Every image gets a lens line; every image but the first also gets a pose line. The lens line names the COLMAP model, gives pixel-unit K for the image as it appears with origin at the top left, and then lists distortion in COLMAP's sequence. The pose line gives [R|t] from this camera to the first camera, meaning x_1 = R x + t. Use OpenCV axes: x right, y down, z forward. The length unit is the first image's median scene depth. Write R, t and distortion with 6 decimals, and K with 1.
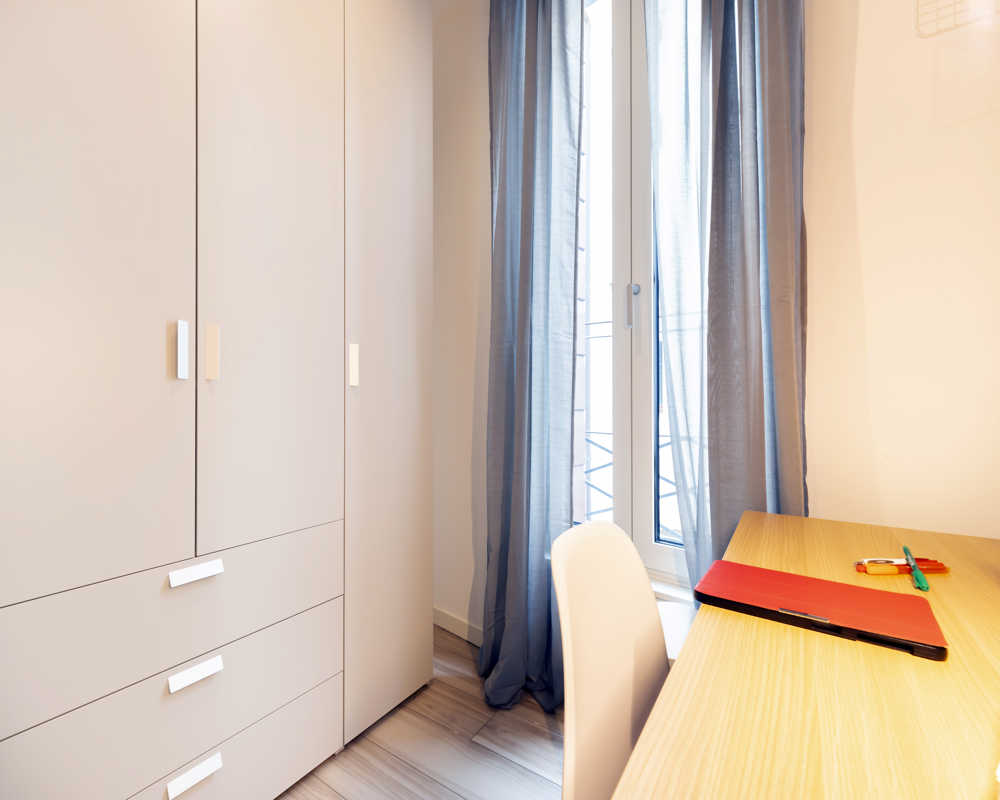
lens RADIAL K [[452.5, 0, 503.1], [0, 452.5, 399.6], [0, 0, 1]] dist [0.006314, -0.000069]
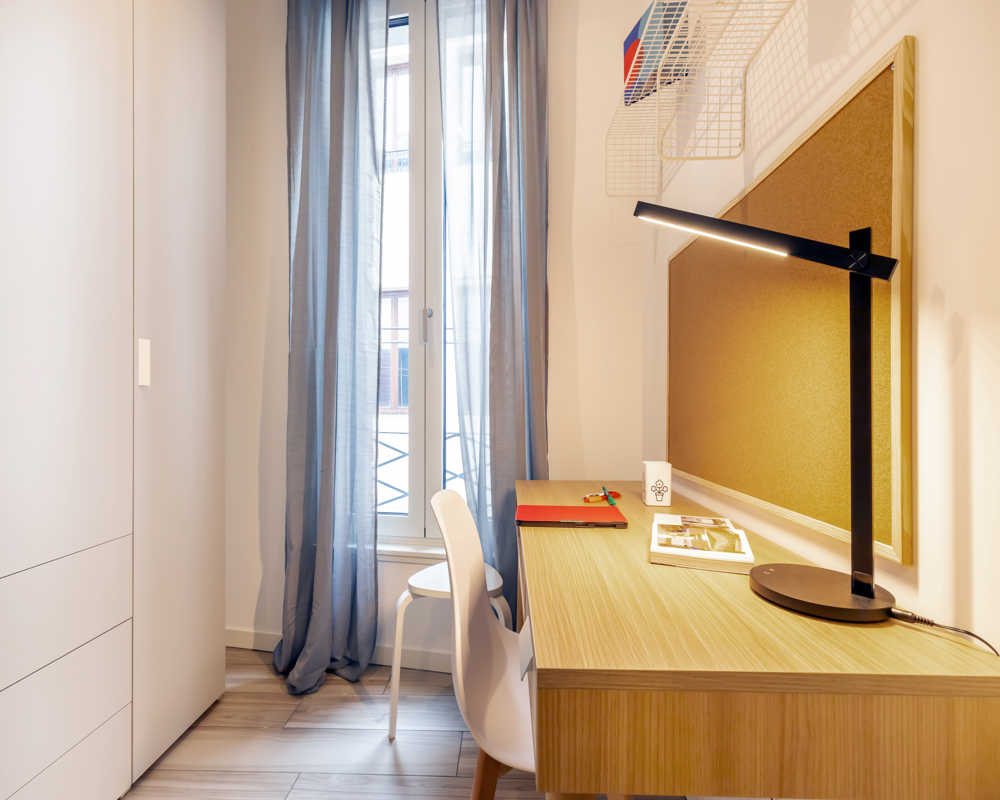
lens RADIAL K [[452.5, 0, 503.1], [0, 452.5, 399.6], [0, 0, 1]] dist [0.006314, -0.000069]
pose [[0.845779, 0.008838, 0.533460, -0.192951], [-0.007529, 0.999961, -0.004631, -0.004217], [-0.533480, -0.000100, 0.845813, -0.141921]]
